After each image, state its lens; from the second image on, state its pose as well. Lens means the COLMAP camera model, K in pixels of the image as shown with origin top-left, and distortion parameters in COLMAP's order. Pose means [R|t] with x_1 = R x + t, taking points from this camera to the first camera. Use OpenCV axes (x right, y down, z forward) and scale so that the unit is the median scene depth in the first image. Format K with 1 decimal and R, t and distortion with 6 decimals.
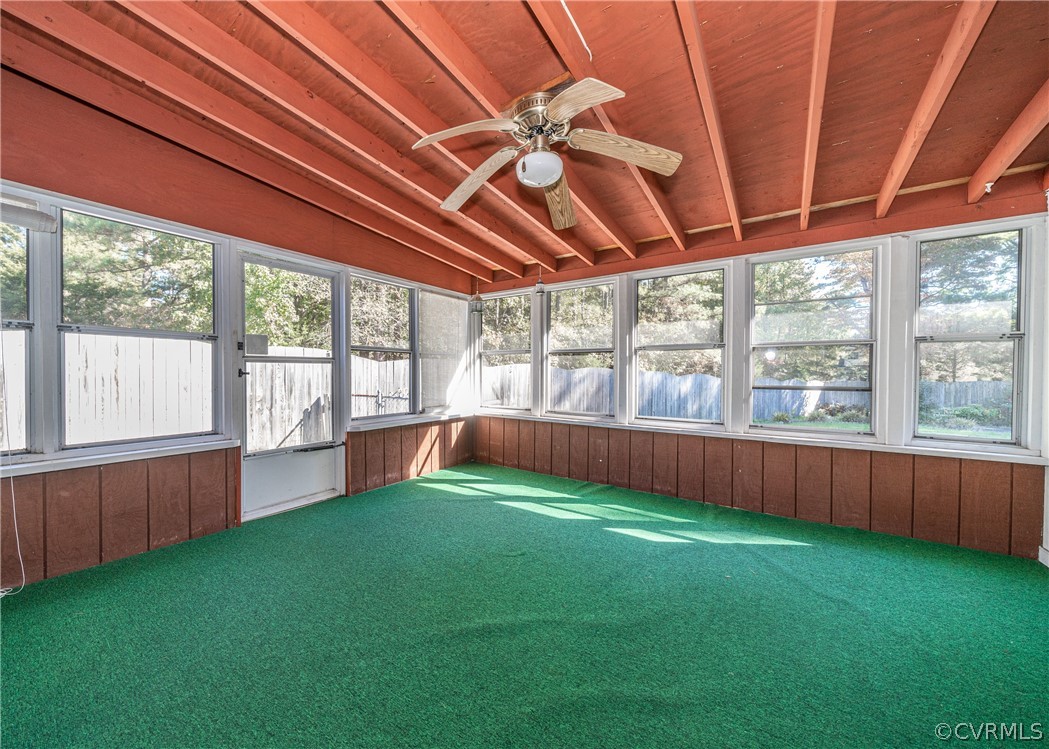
lens RADIAL K [[378.2, 0, 524.5], [0, 378.2, 374.5], [0, 0, 1]] dist [-0.000425, -0.000079]
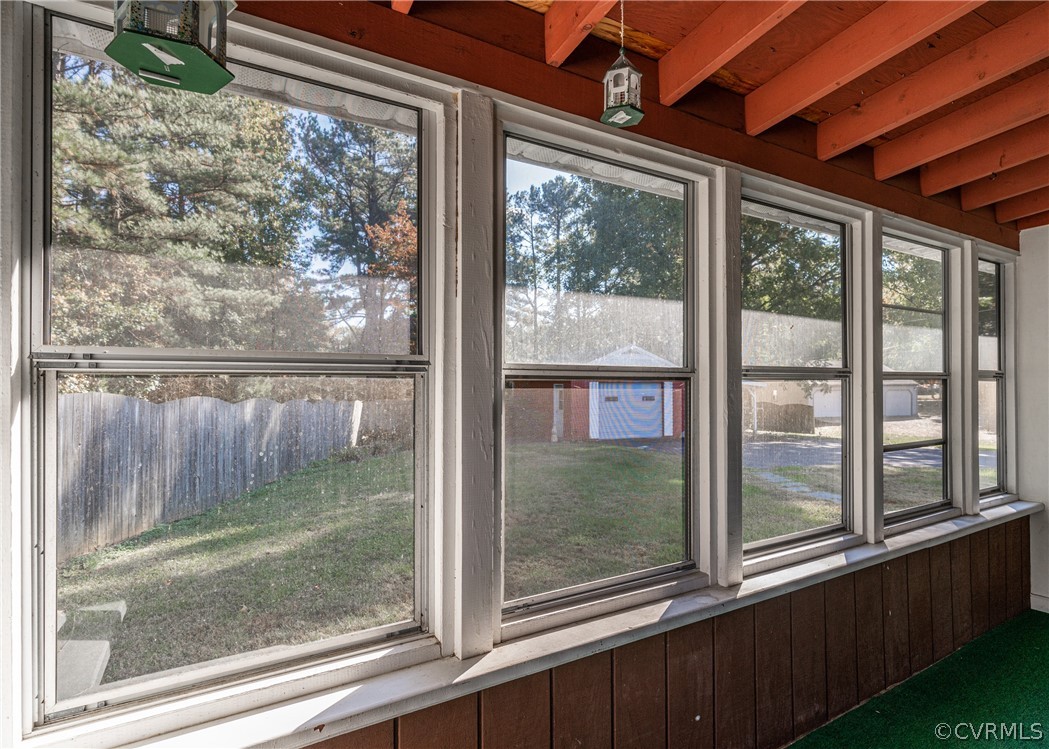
lens RADIAL K [[521.7, 0, 507.2], [0, 521.7, 374.1], [0, 0, 1]] dist [0.004639, 0.000287]
pose [[0.453303, 0.013112, 0.891260, -0.314468], [0.010982, 0.999734, -0.020294, -0.067276], [-0.891289, 0.018987, 0.453038, 1.083748]]
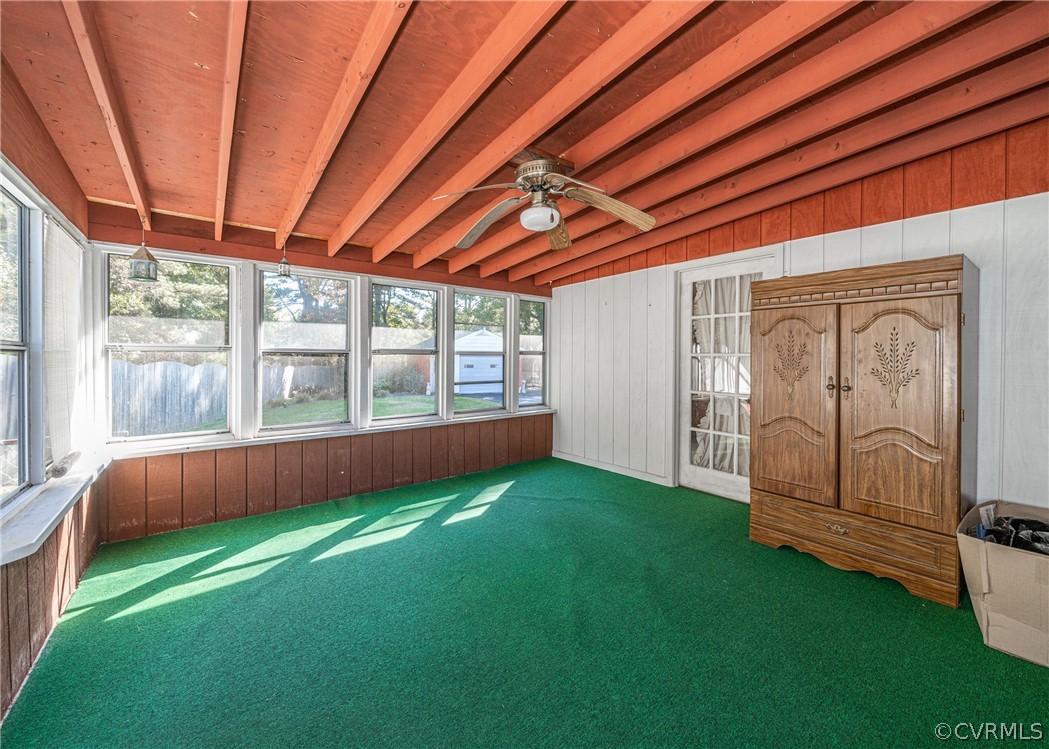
lens RADIAL K [[399.2, 0, 460.9], [0, 399.2, 356.3], [0, 0, 1]] dist [-0.001527, -0.000130]
pose [[0.371850, -0.001857, 0.928291, -0.682141], [0.001429, 0.999998, 0.001428, -0.064218], [-0.928292, 0.000795, 0.371852, 0.430485]]
